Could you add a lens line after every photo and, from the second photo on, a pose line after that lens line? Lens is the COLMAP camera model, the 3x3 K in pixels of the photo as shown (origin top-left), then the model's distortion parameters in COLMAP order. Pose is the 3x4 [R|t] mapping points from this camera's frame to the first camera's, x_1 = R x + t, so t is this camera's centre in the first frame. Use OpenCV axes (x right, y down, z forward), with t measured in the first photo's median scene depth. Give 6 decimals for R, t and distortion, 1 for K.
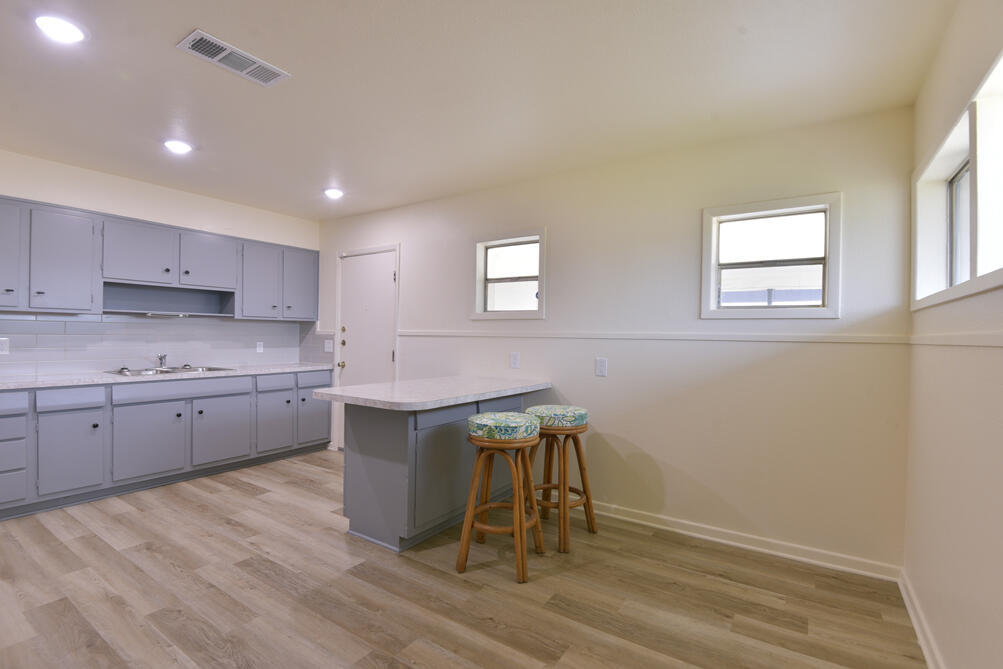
lens RADIAL K [[463.6, 0, 501.8], [0, 463.6, 336.1], [0, 0, 1]] dist [-0.013131, -0.006064]
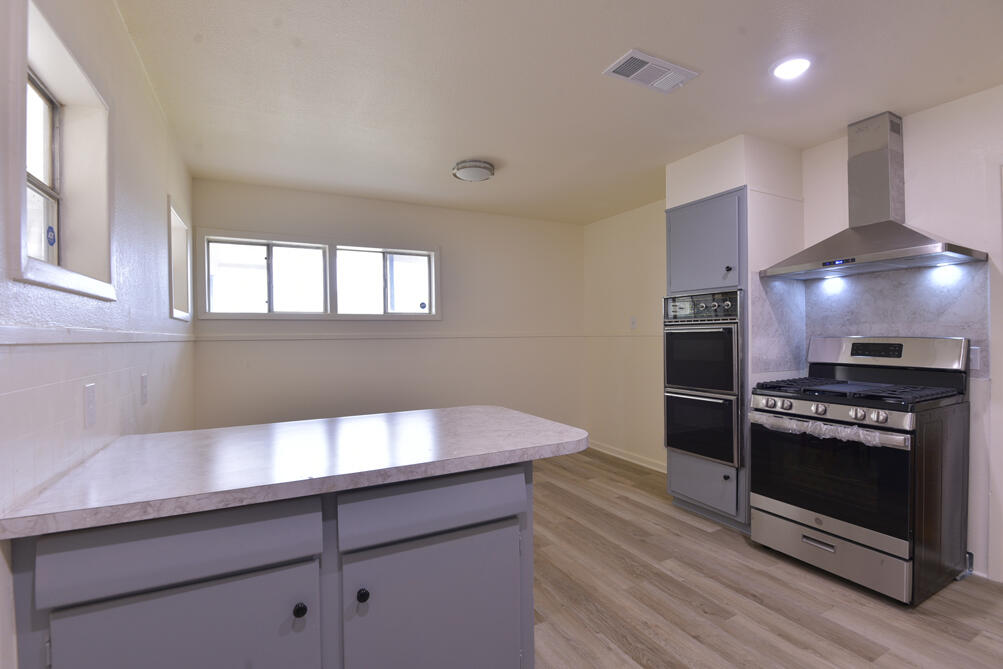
lens RADIAL K [[463.6, 0, 499.1], [0, 463.6, 336.0], [0, 0, 1]] dist [-0.013131, -0.006064]
pose [[-0.872814, -0.007952, 0.487988, -0.561209], [-0.001680, 0.999910, 0.013290, -0.015491], [-0.488050, 0.010780, -0.872749, 1.476902]]
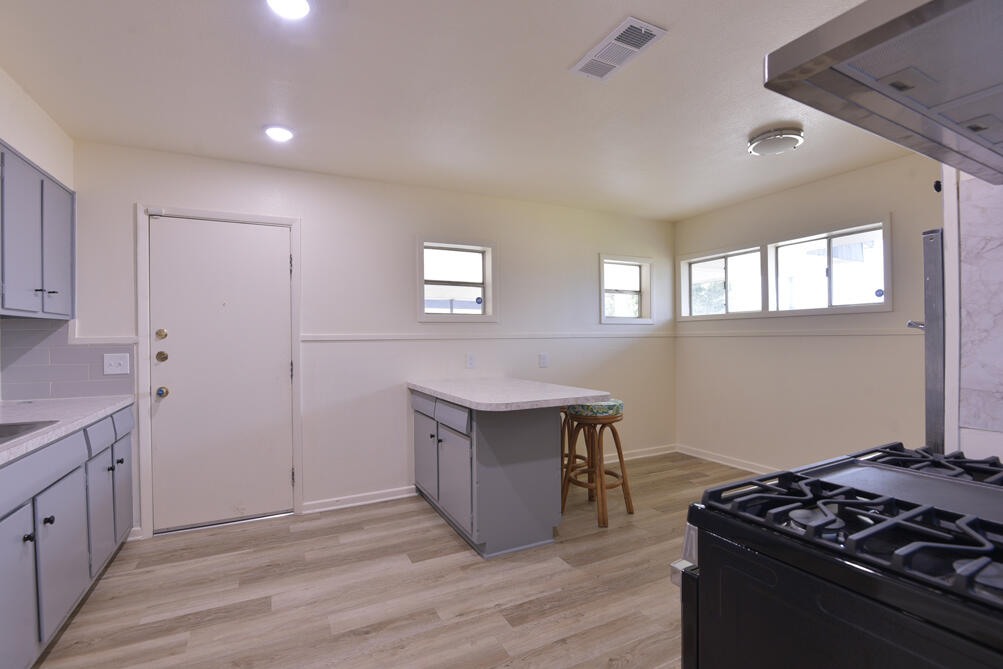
lens RADIAL K [[463.6, 0, 502.5], [0, 463.6, 340.3], [0, 0, 1]] dist [-0.013131, -0.006064]
pose [[0.491647, -0.023526, 0.870477, -1.087157], [0.019514, 0.999682, 0.015996, -0.012835], [-0.870576, 0.009122, 0.491949, 0.524516]]
